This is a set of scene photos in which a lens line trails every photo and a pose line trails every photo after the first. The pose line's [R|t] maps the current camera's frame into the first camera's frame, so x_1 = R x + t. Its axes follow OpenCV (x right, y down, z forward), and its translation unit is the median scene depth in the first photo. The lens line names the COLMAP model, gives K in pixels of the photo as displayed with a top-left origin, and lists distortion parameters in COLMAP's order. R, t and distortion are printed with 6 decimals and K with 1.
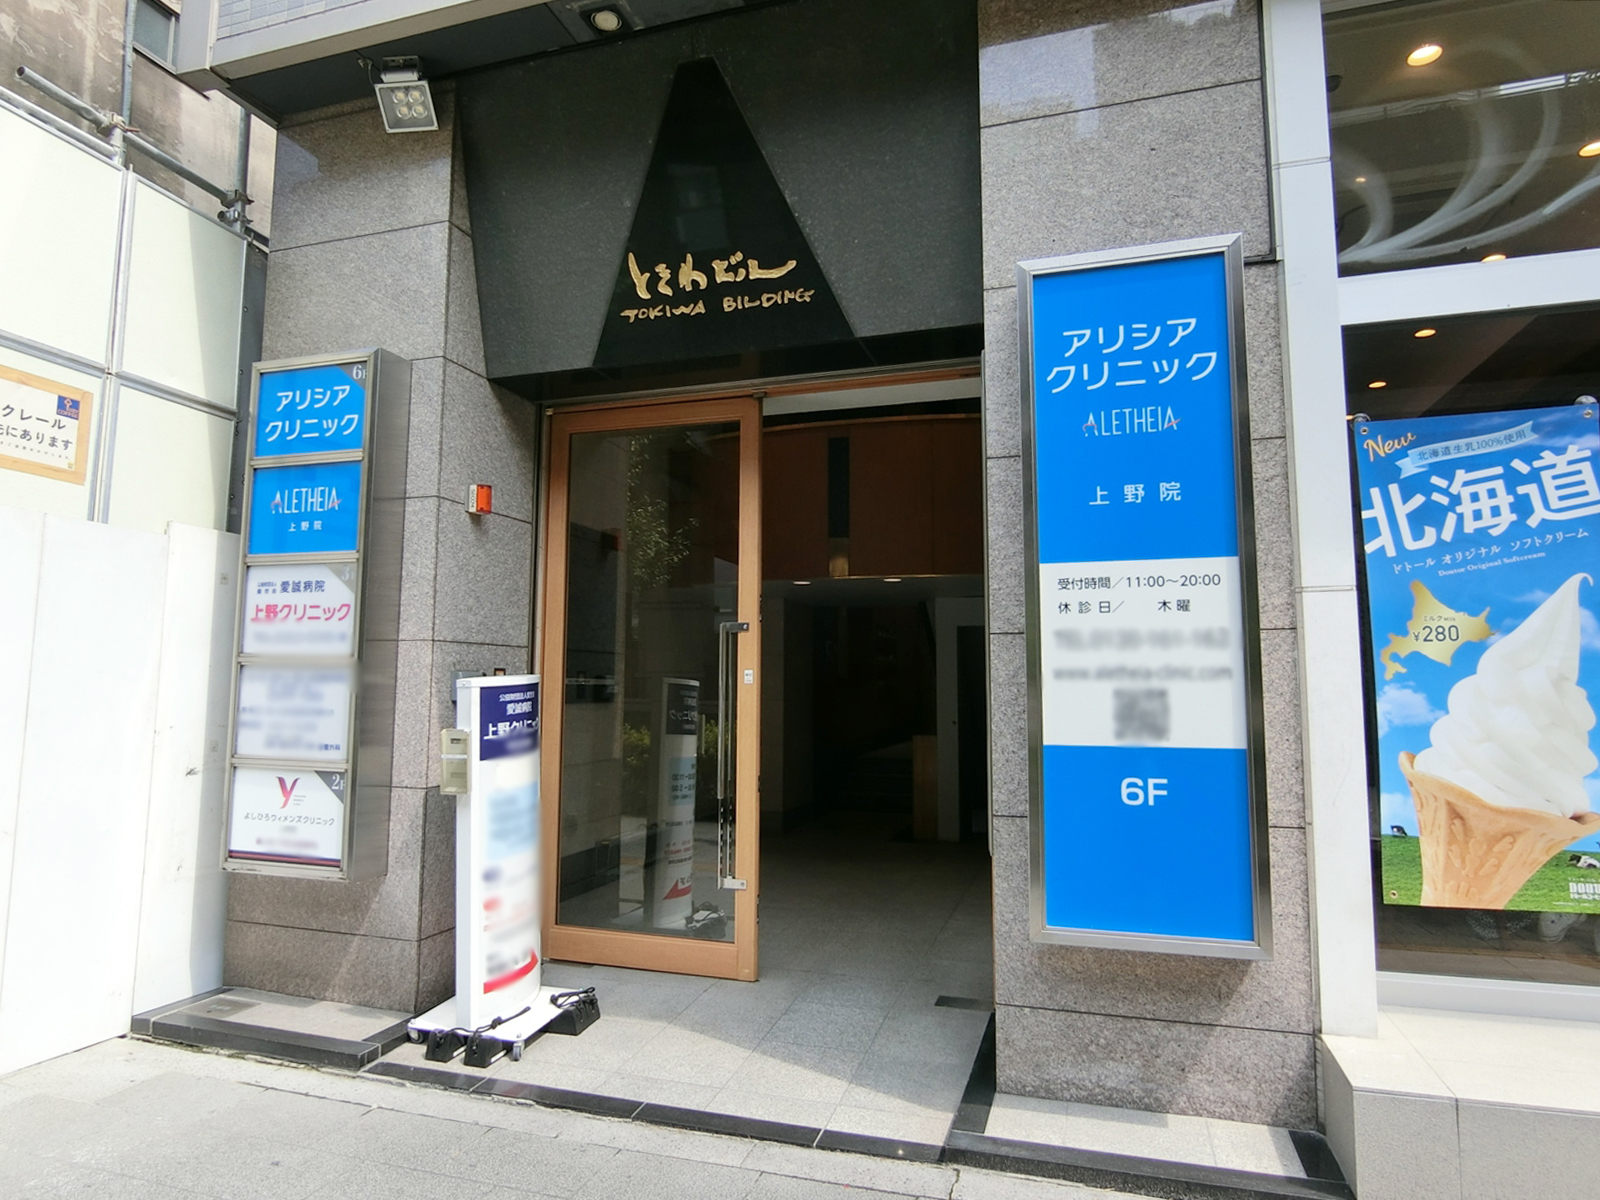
lens RADIAL K [[954.1, 0, 800.0], [0, 954.1, 600.0], [0, 0, 1]] dist [-0.003121, -0.002414]
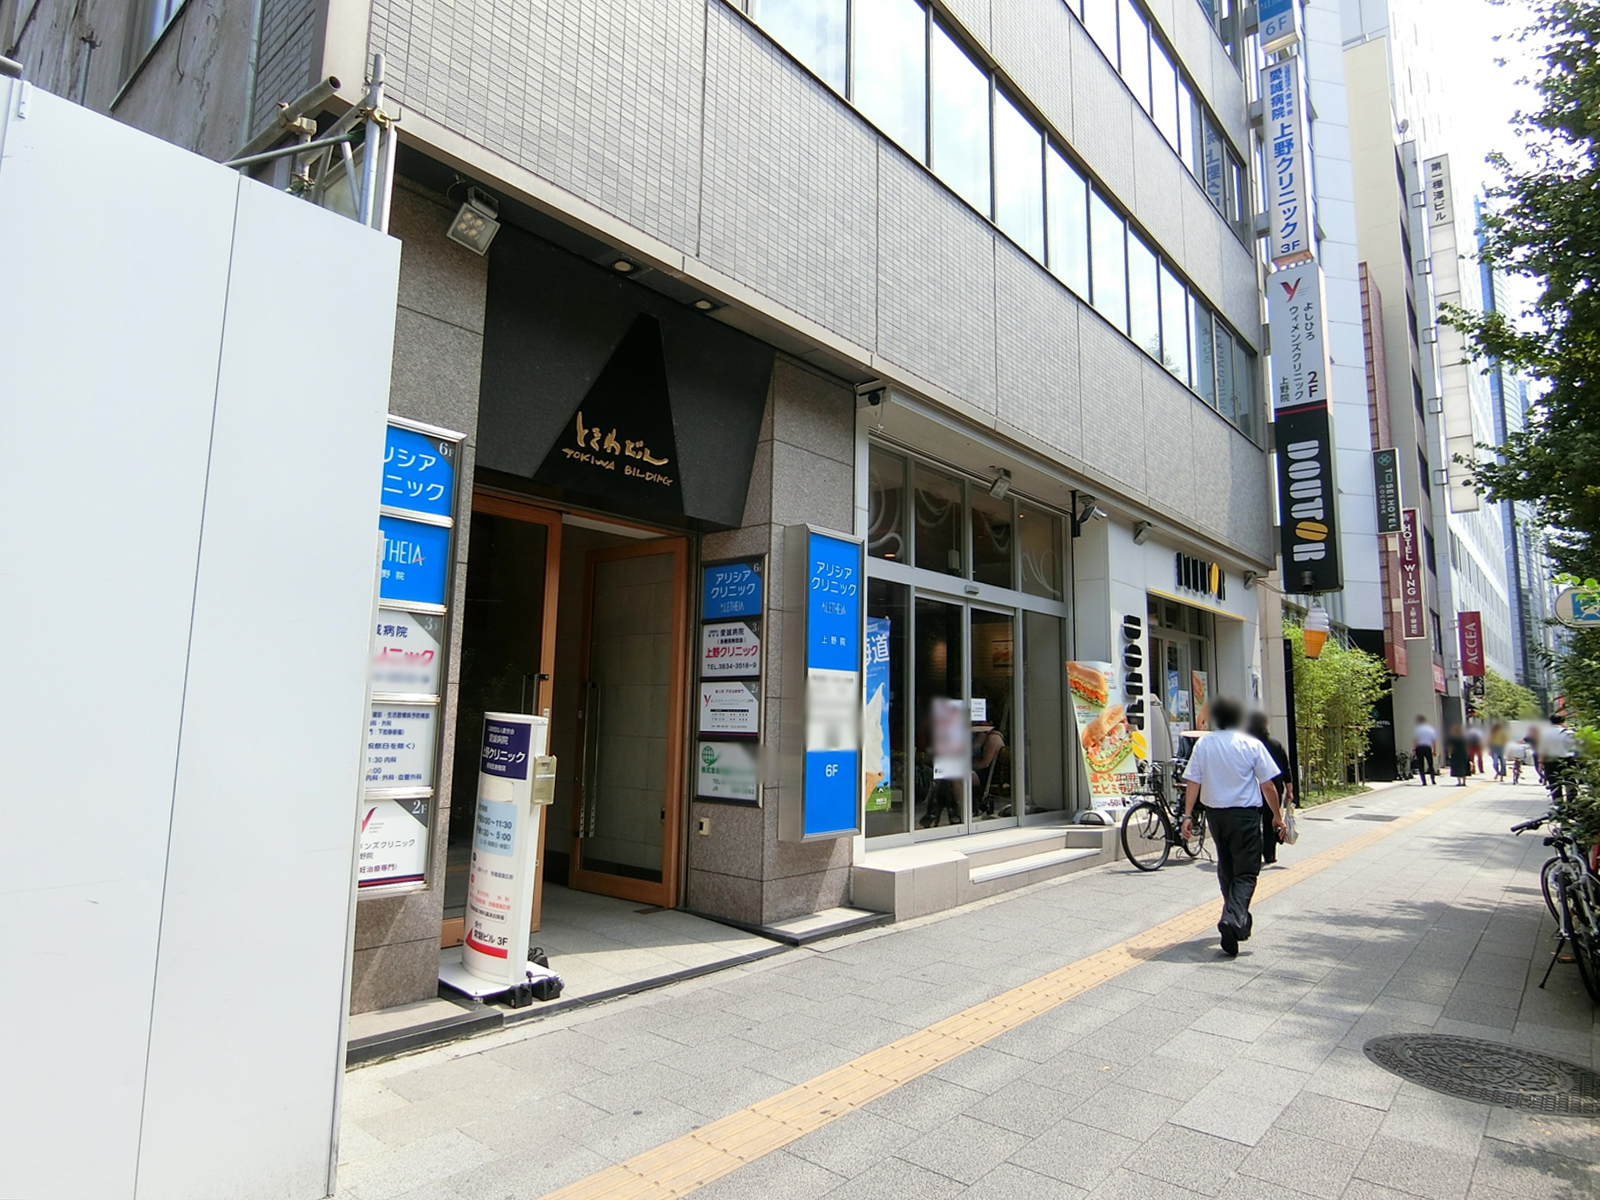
lens RADIAL K [[927.9, 0, 800.0], [0, 927.9, 600.0], [0, 0, 1]] dist [-0.002405, -0.000581]
pose [[0.384281, 0.118592, 0.915568, -1.322366], [-0.106056, 0.990821, -0.083825, -0.009920], [-0.917104, -0.064889, 0.393330, 0.154697]]
